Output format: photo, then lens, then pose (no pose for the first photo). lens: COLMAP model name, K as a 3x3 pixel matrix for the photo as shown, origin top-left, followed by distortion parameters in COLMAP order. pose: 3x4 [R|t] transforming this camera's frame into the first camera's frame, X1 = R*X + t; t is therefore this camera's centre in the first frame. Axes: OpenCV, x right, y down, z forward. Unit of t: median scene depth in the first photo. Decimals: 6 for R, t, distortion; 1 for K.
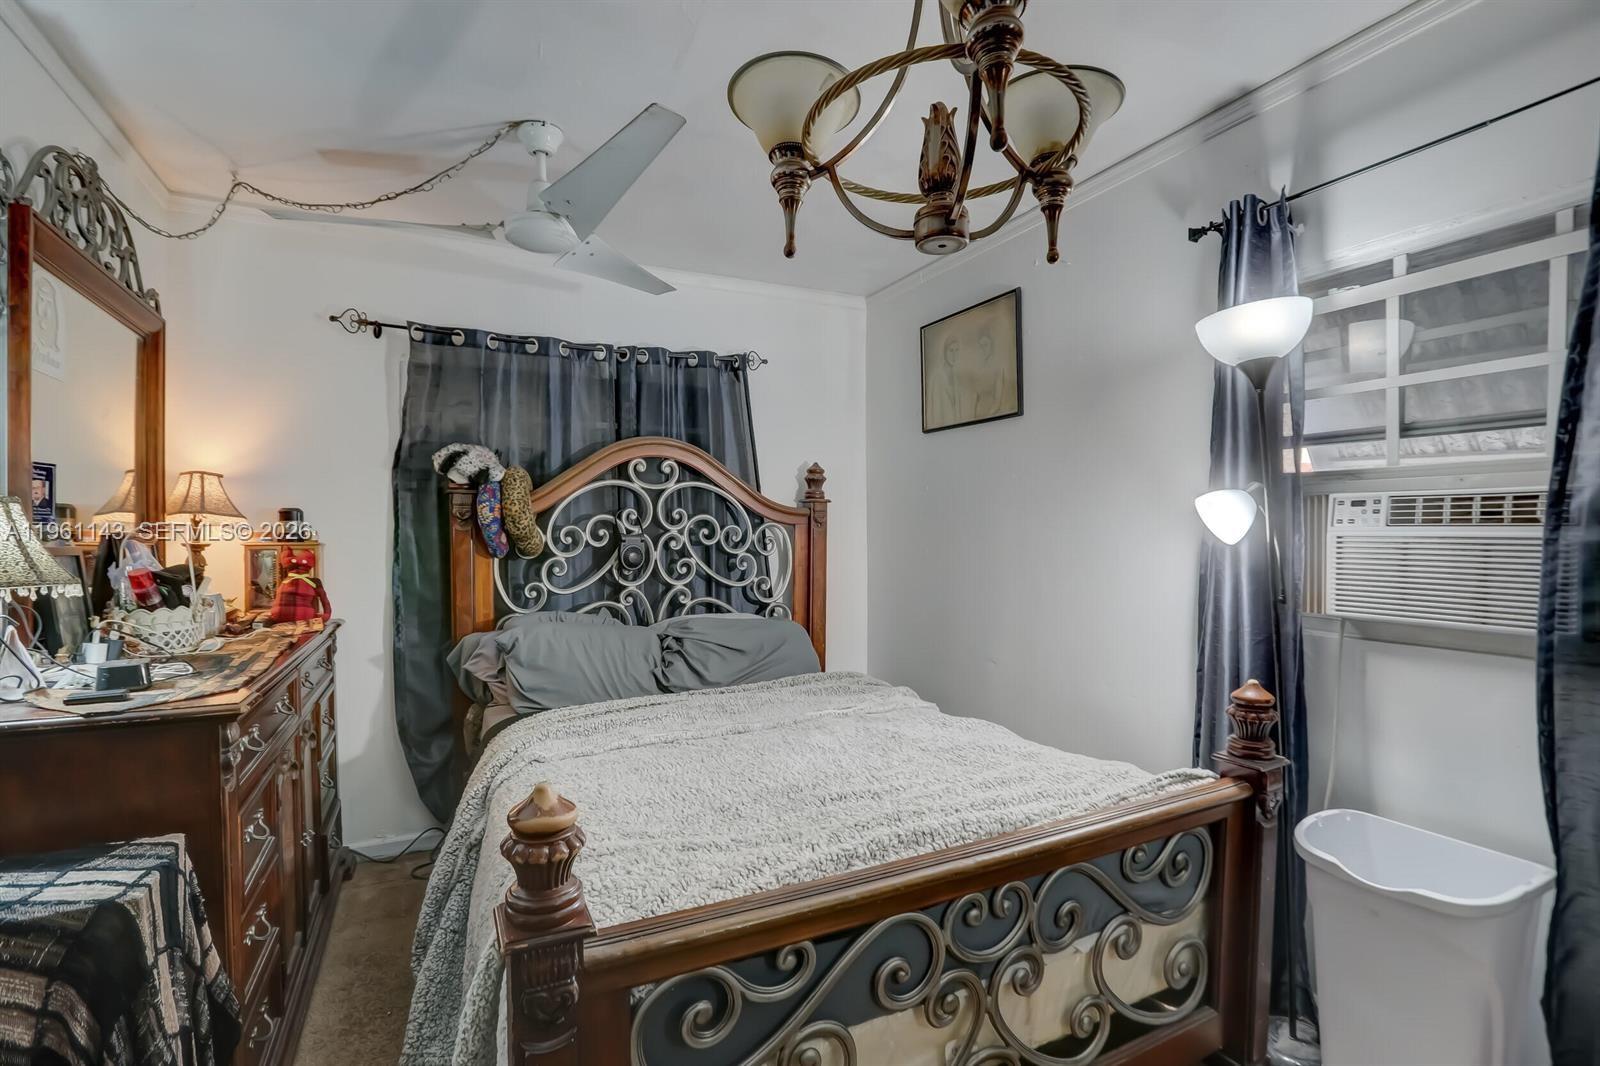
lens RADIAL K [[736.8, 0, 800.9], [0, 736.8, 531.3], [0, 0, 1]] dist [-0.036191, 0.000485]
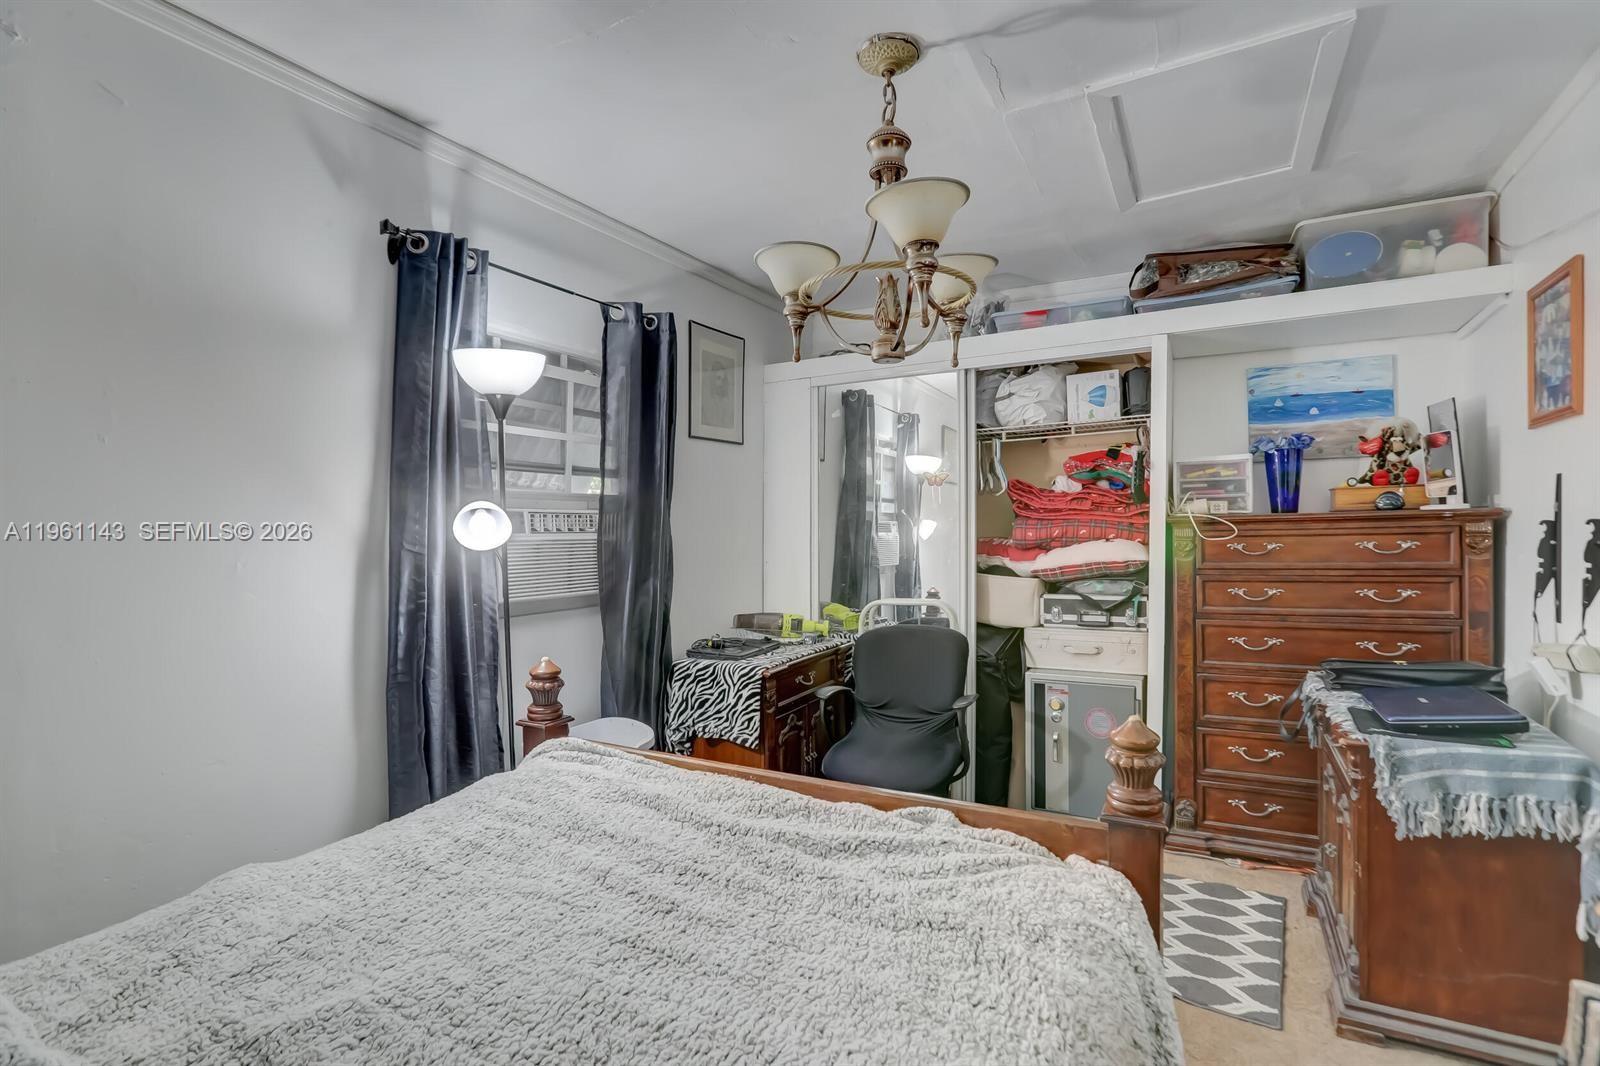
lens RADIAL K [[736.8, 0, 799.9], [0, 736.8, 526.4], [0, 0, 1]] dist [-0.036191, 0.000485]
pose [[-0.566030, 0.004593, 0.824372, -0.763415], [0.006754, 0.999977, -0.000935, -0.016571], [-0.824357, 0.005038, -0.566048, 1.535145]]
